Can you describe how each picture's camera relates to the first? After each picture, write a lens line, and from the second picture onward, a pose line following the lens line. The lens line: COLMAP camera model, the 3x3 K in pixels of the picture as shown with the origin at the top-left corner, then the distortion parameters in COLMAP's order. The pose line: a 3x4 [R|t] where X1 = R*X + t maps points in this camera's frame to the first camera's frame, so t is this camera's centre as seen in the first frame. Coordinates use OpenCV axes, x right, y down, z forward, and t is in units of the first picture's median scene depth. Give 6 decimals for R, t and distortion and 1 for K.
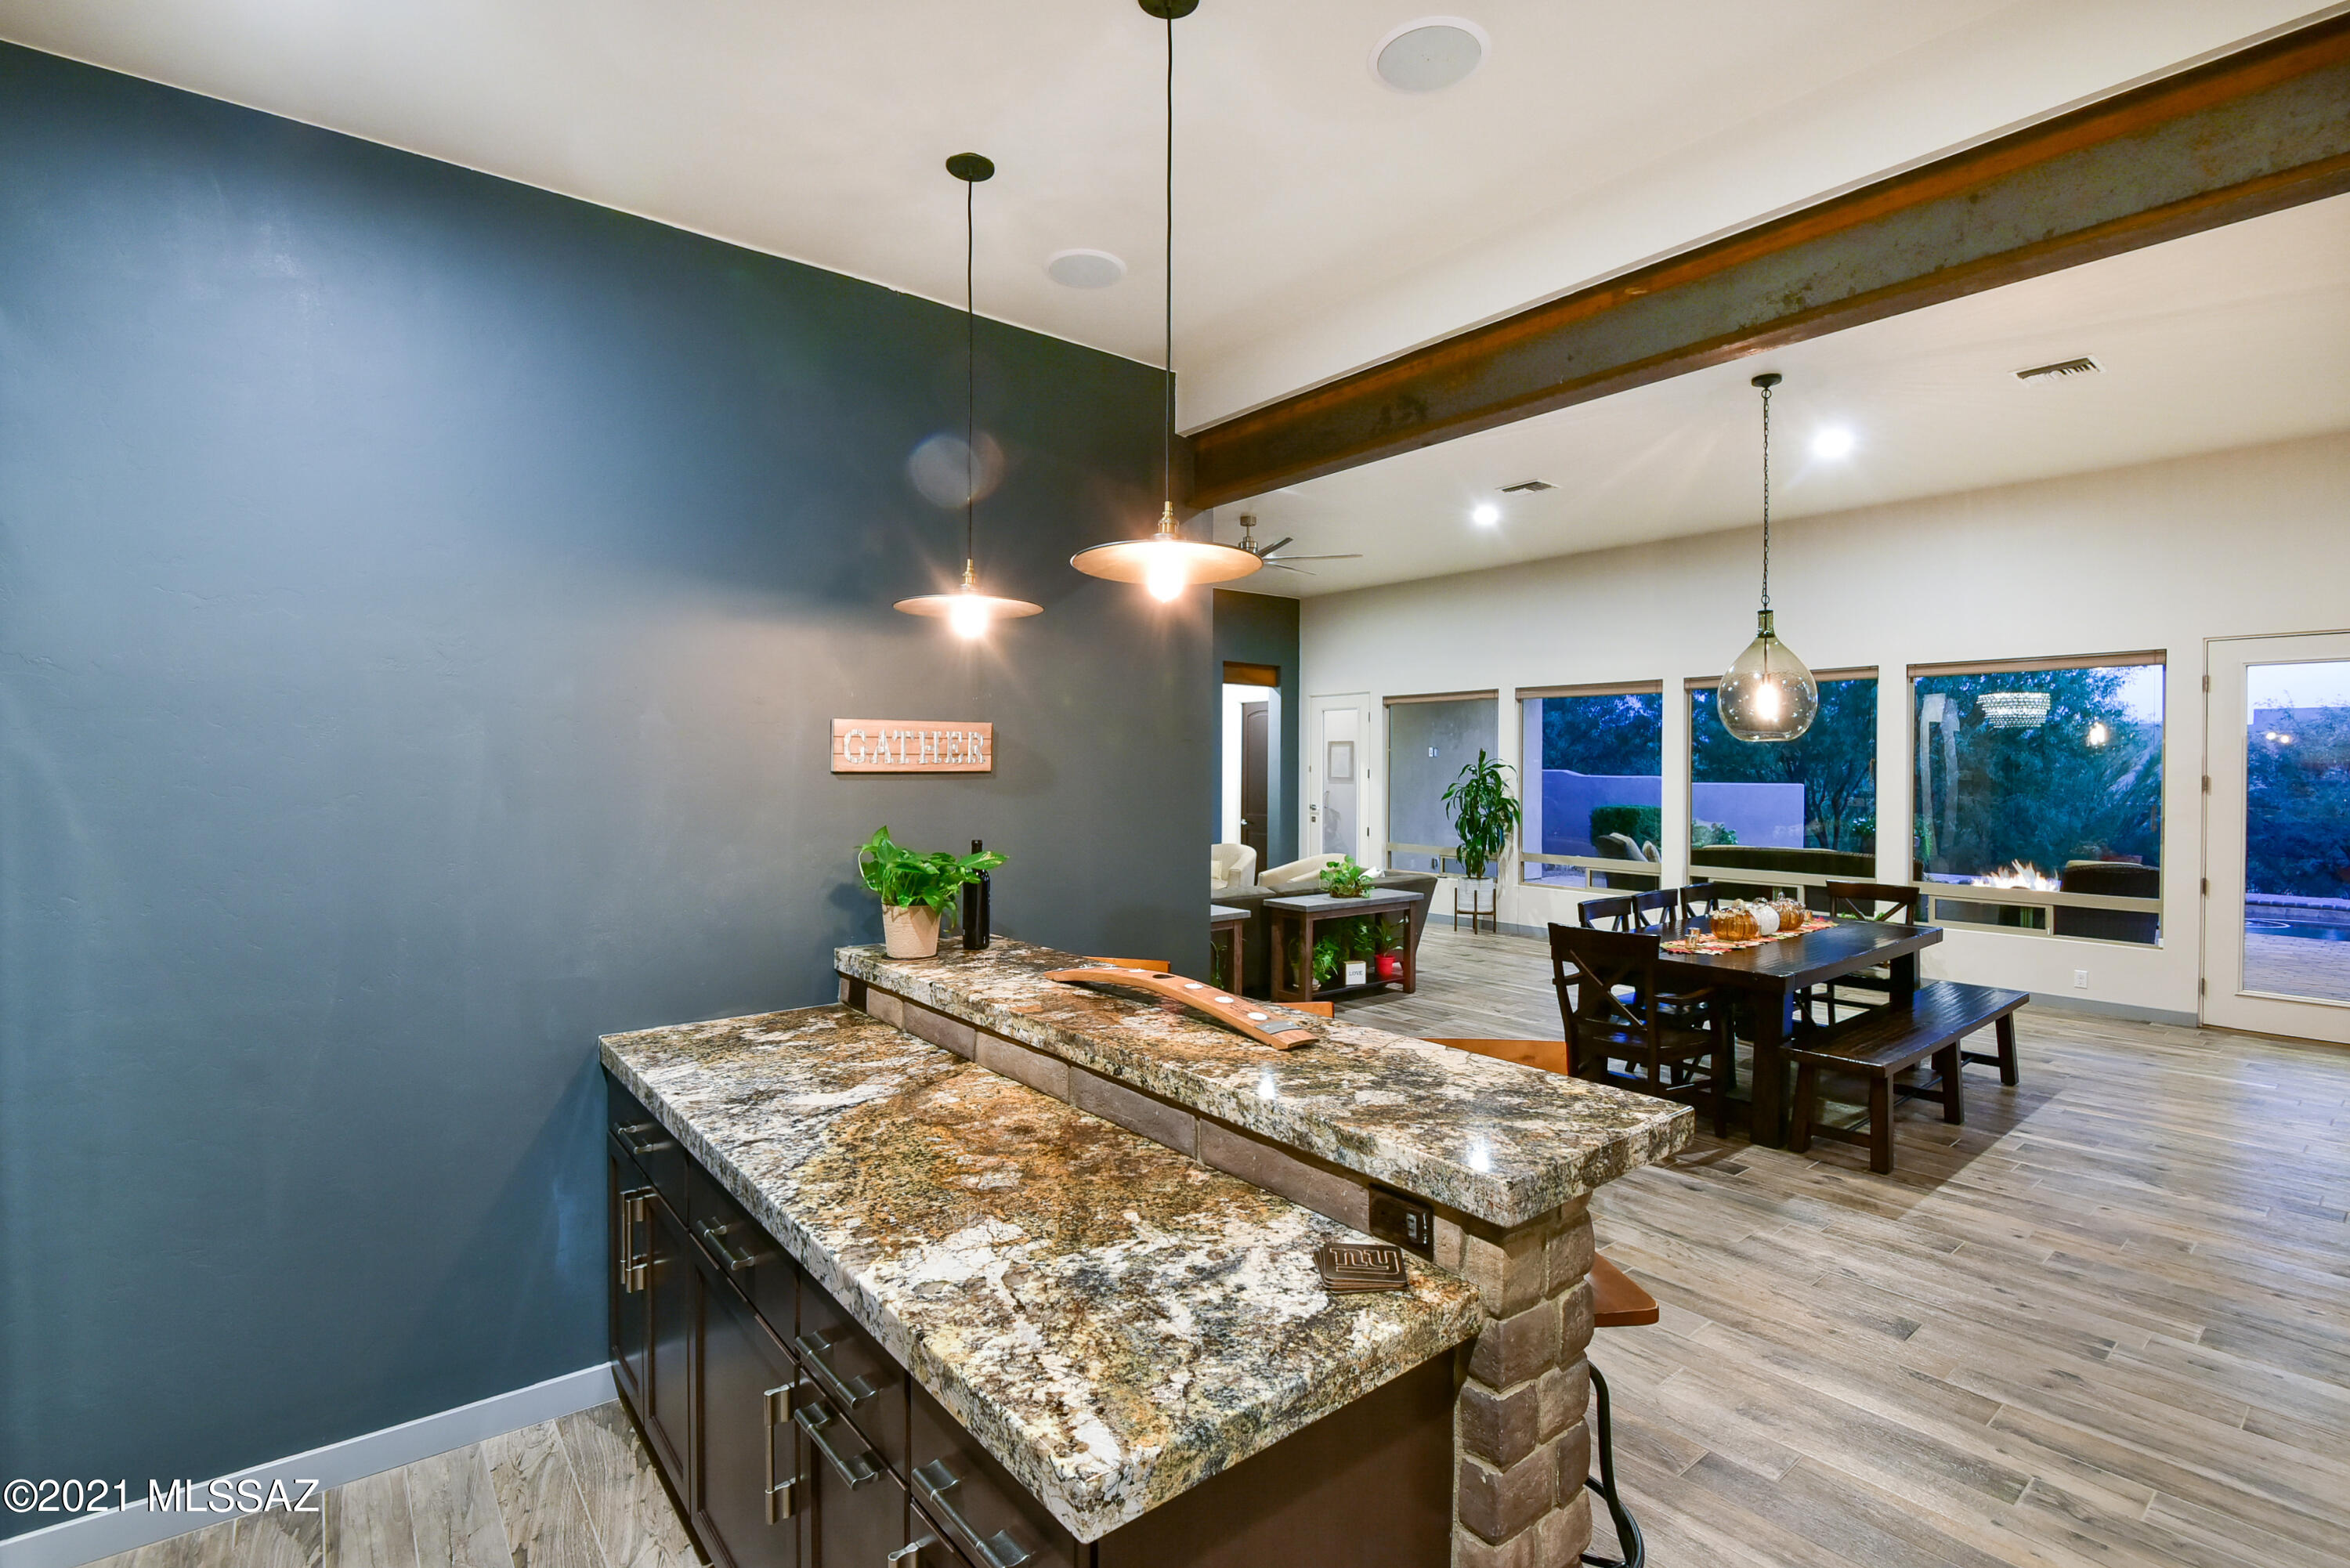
lens RADIAL K [[1082.6, 0, 1186.9], [0, 1082.6, 786.0], [0, 0, 1]] dist [-0.014196, -0.001679]
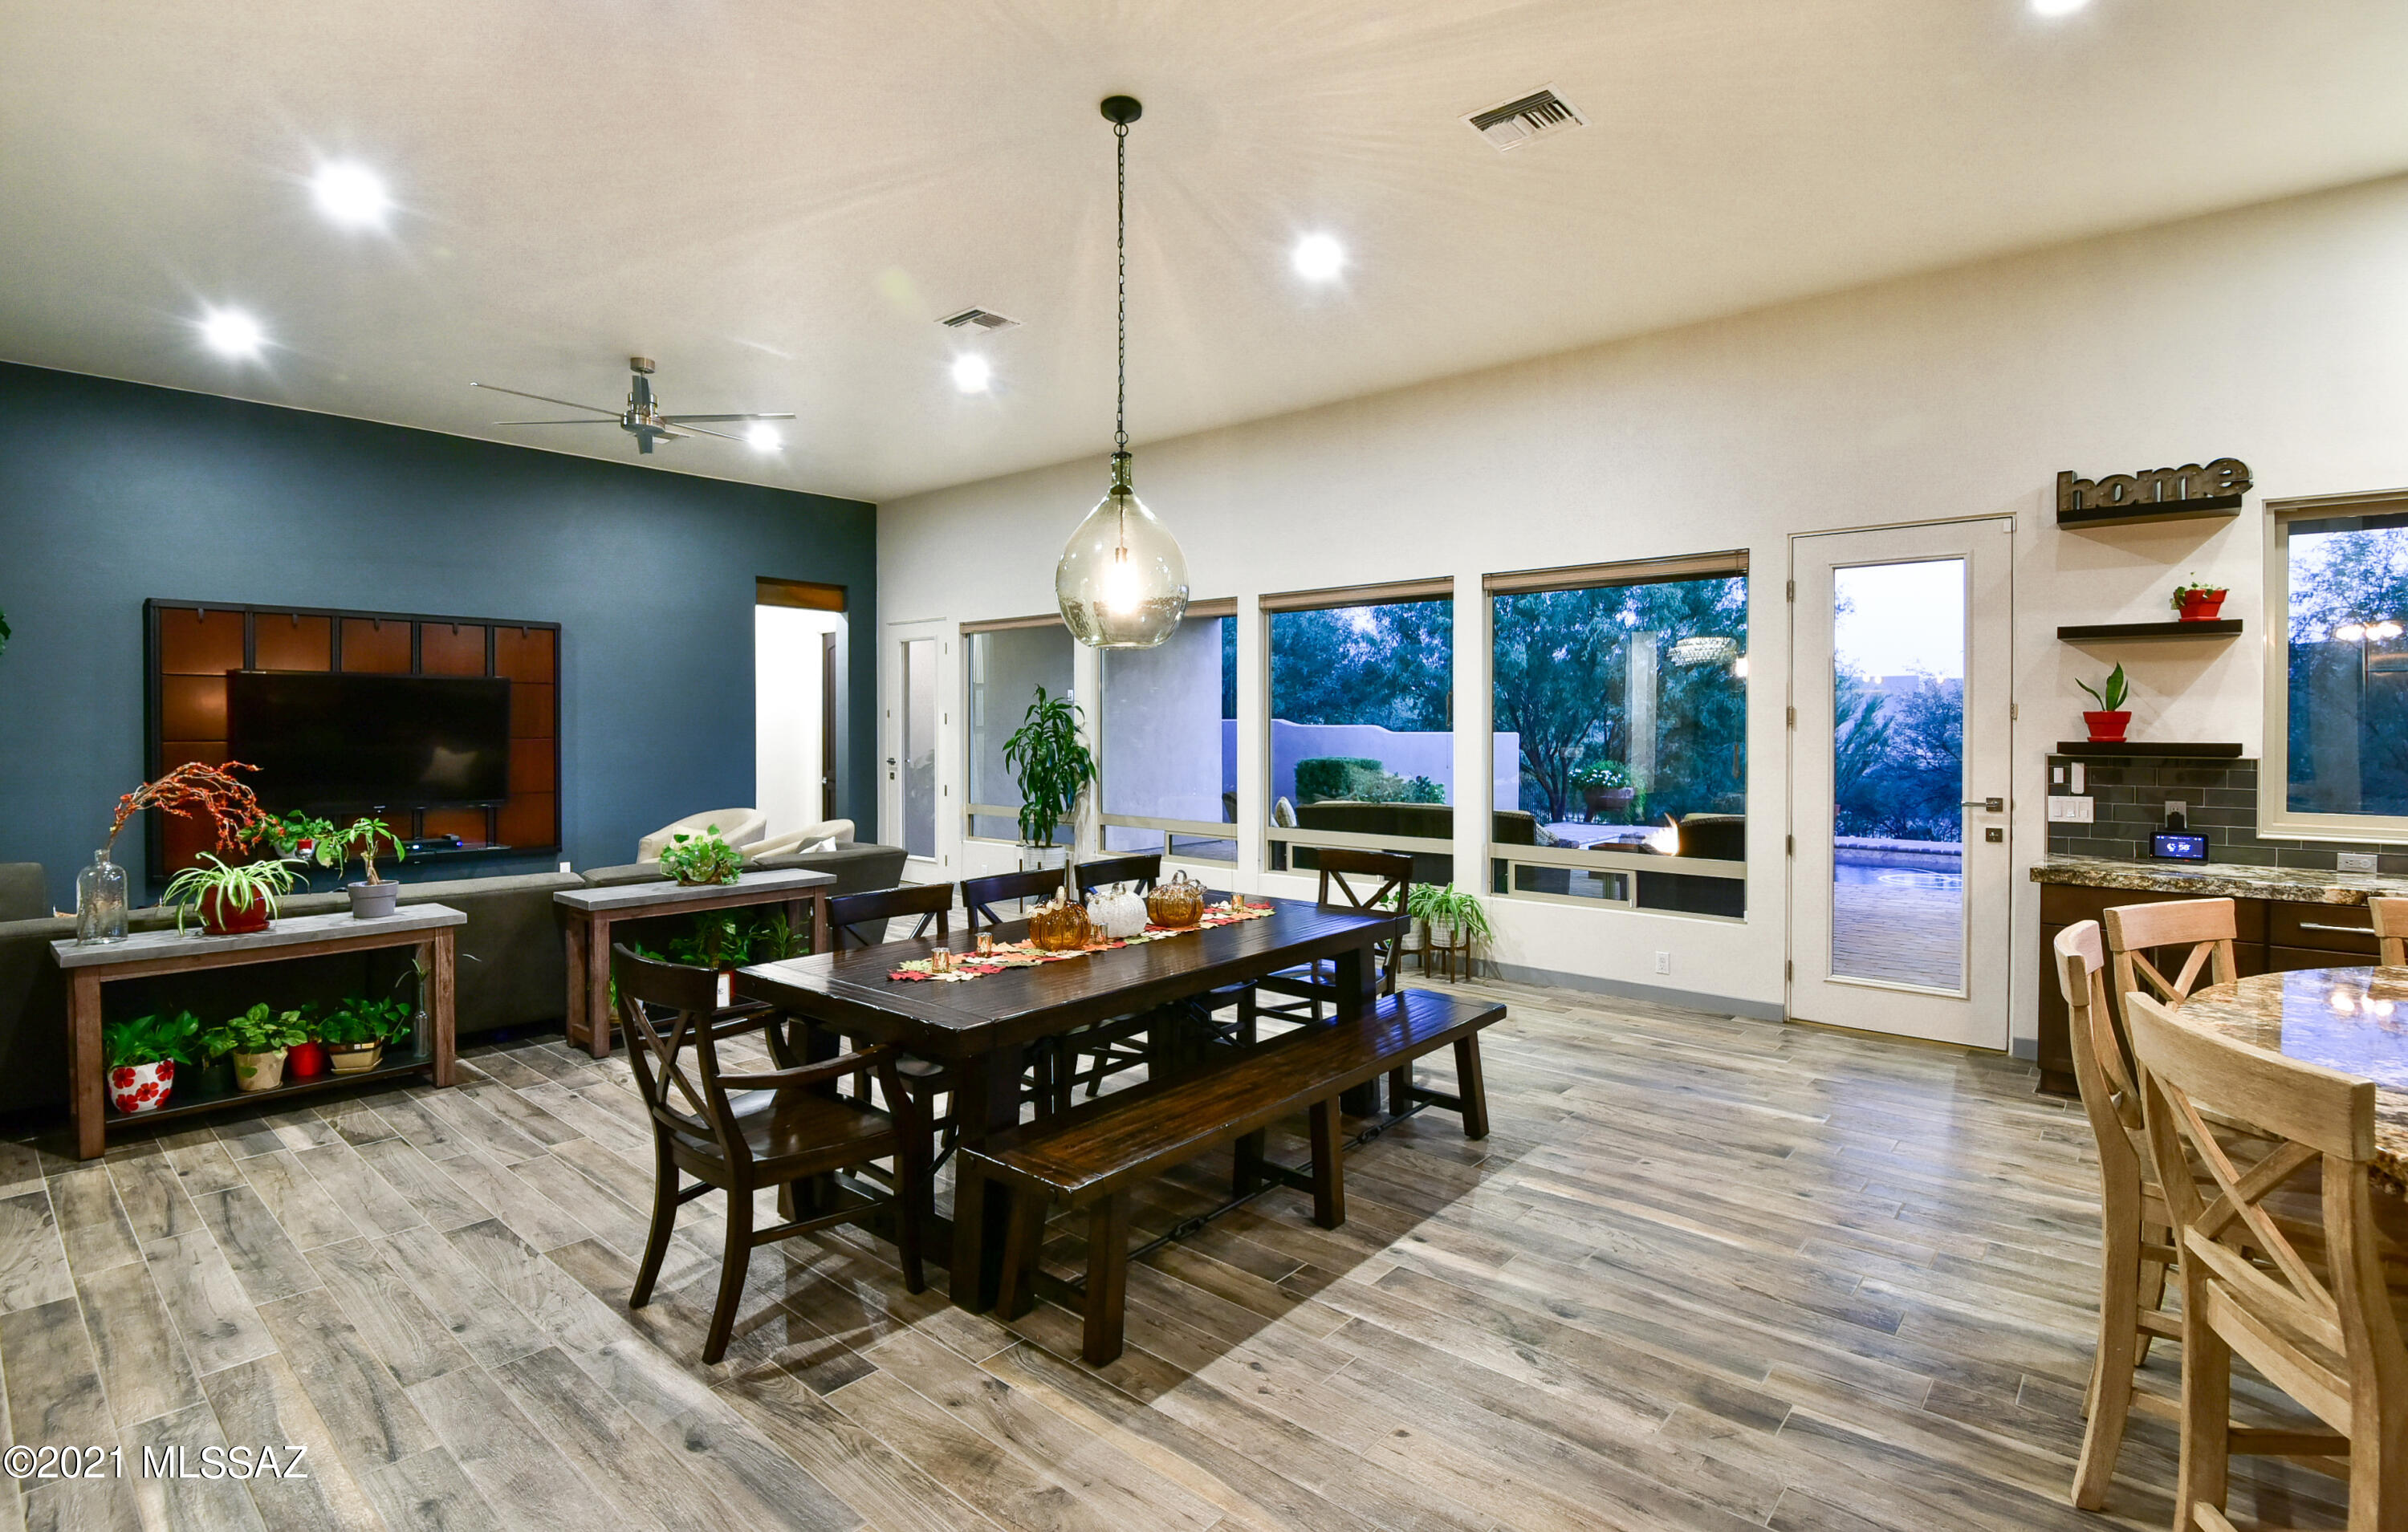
lens RADIAL K [[1132.2, 0, 1199.3], [0, 1132.2, 745.9], [0, 0, 1]] dist [-0.005728, -0.000297]
pose [[0.985437, -0.006815, 0.169906, 0.374458], [0.006611, 0.999977, 0.001769, 0.015245], [-0.169914, -0.000620, 0.985459, 0.241580]]
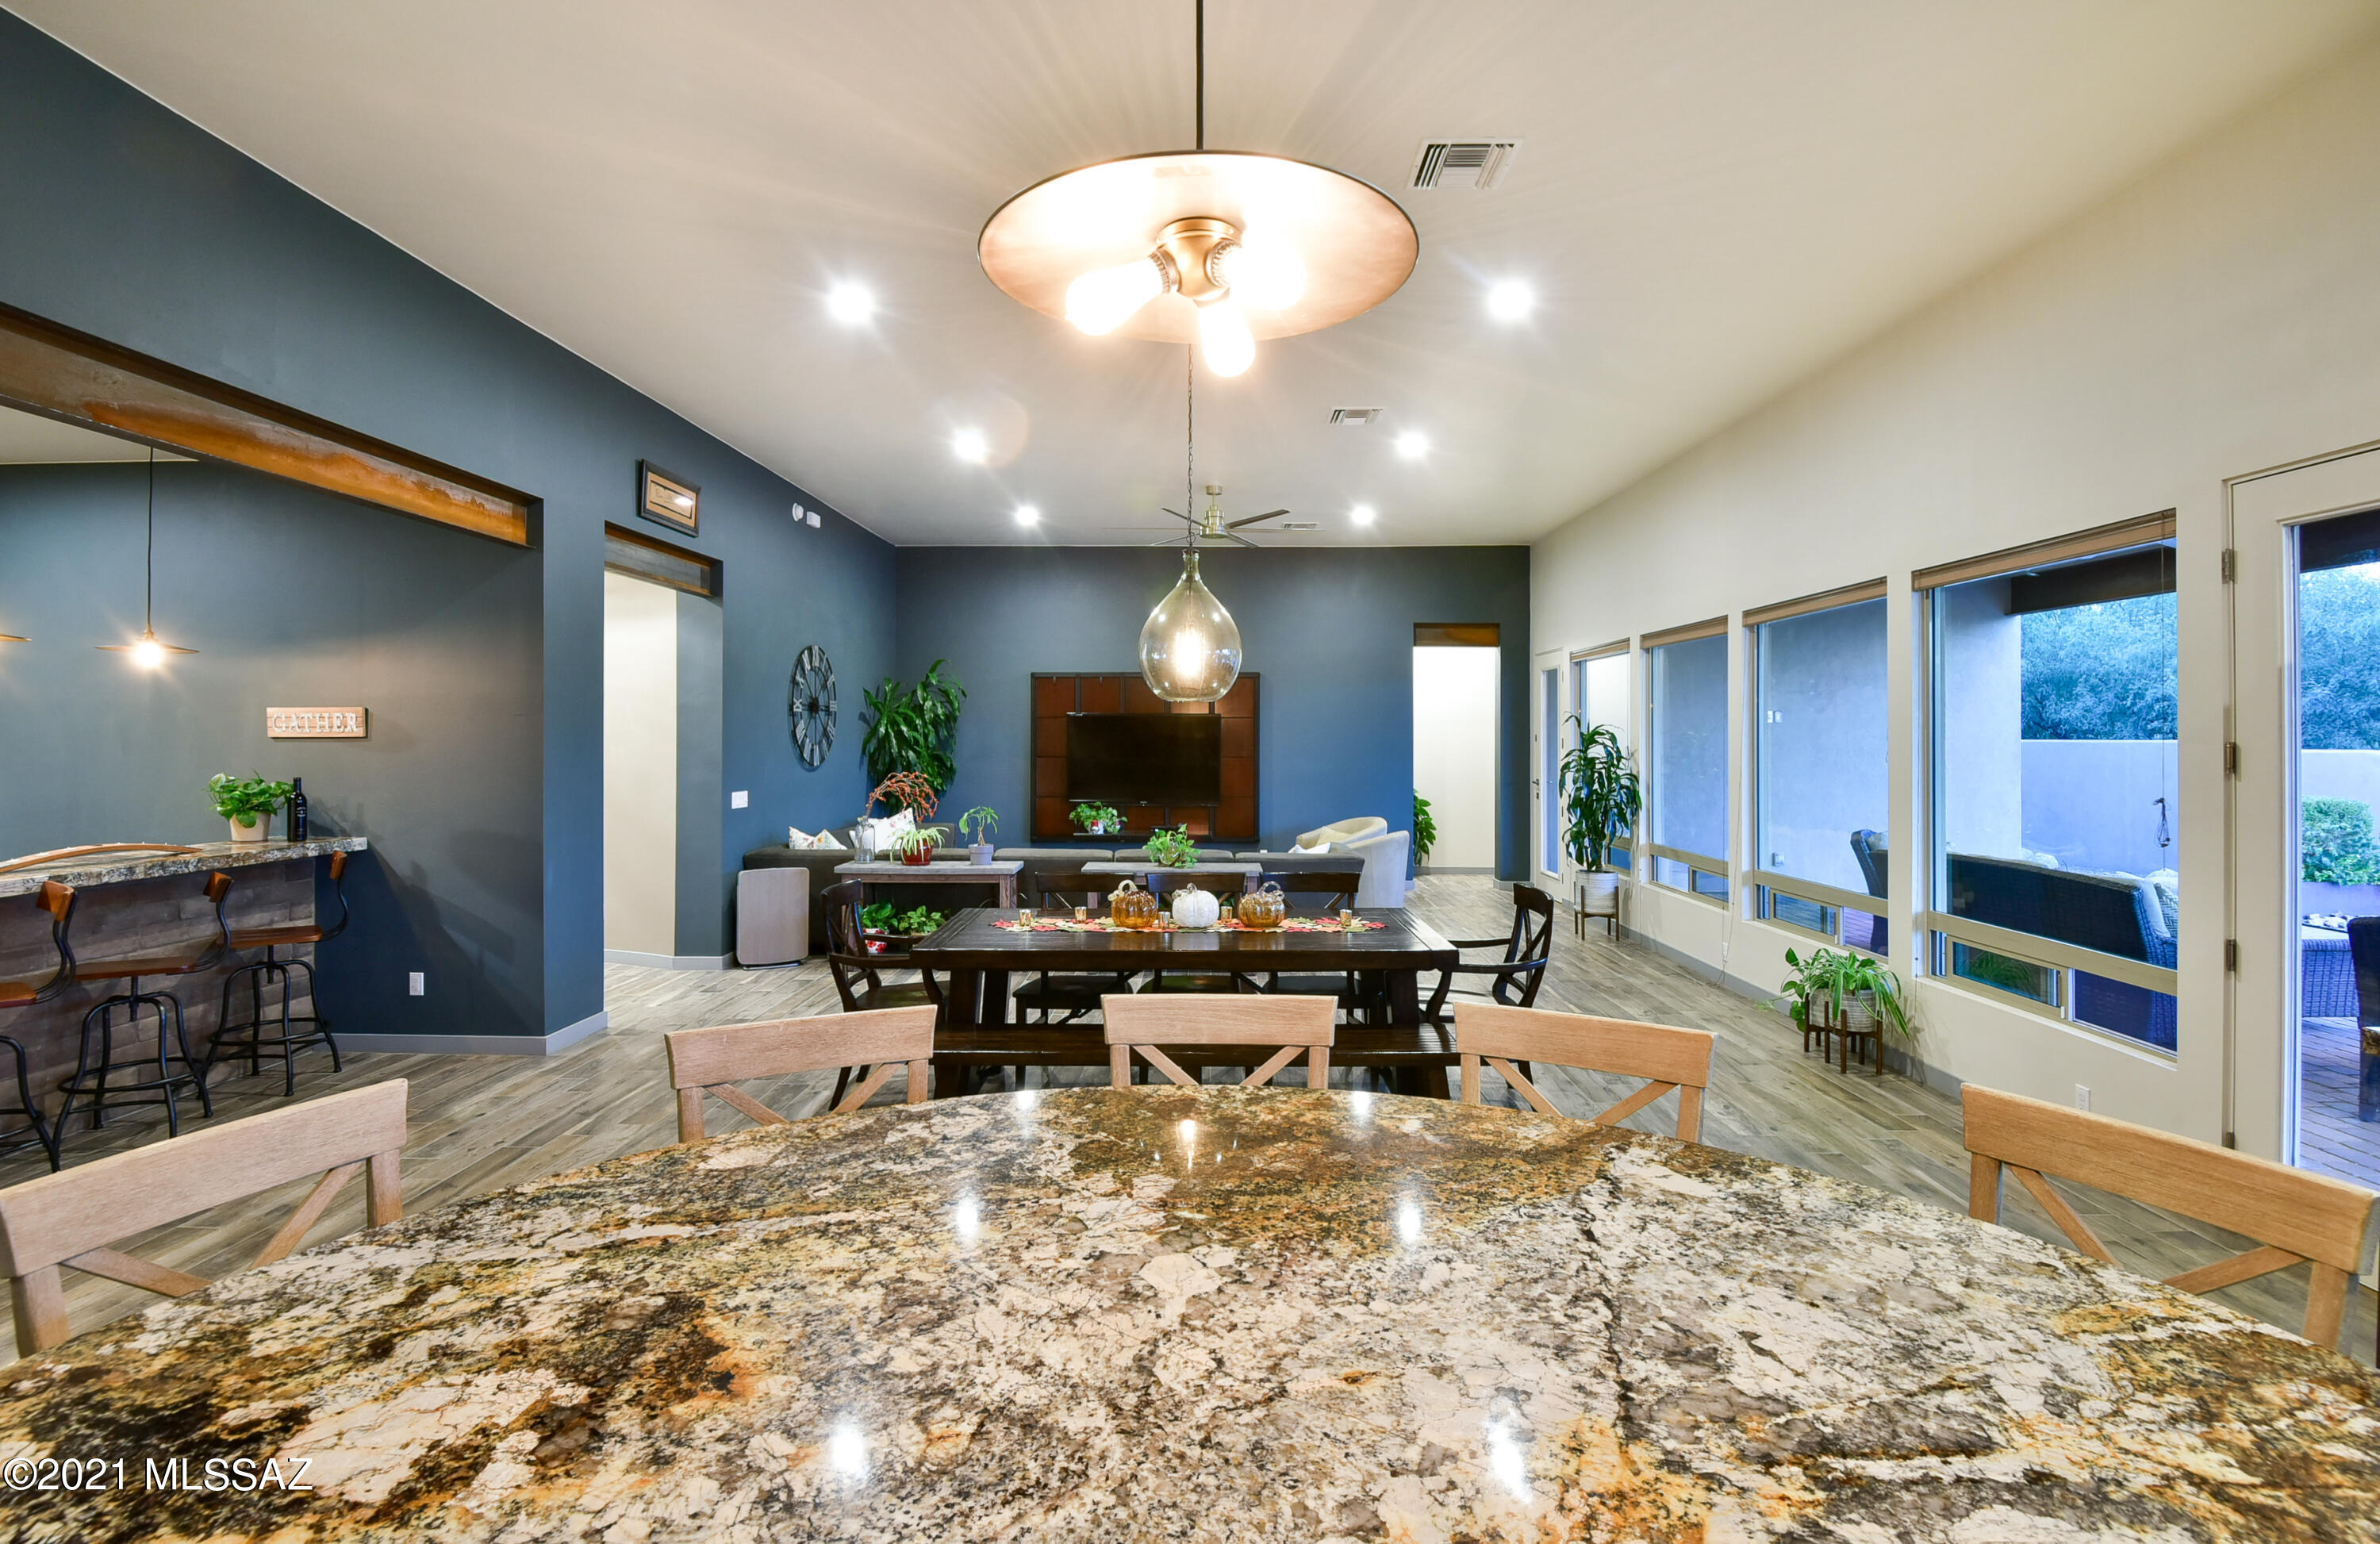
lens RADIAL K [[1119.2, 0, 1198.1], [0, 1119.2, 756.7], [0, 0, 1]] dist [-0.005728, -0.000297]
pose [[0.764136, 0.008099, -0.645005, 0.916134], [-0.009755, 0.999952, 0.000999, 0.000872], [0.644982, 0.005529, 0.764178, 0.262798]]
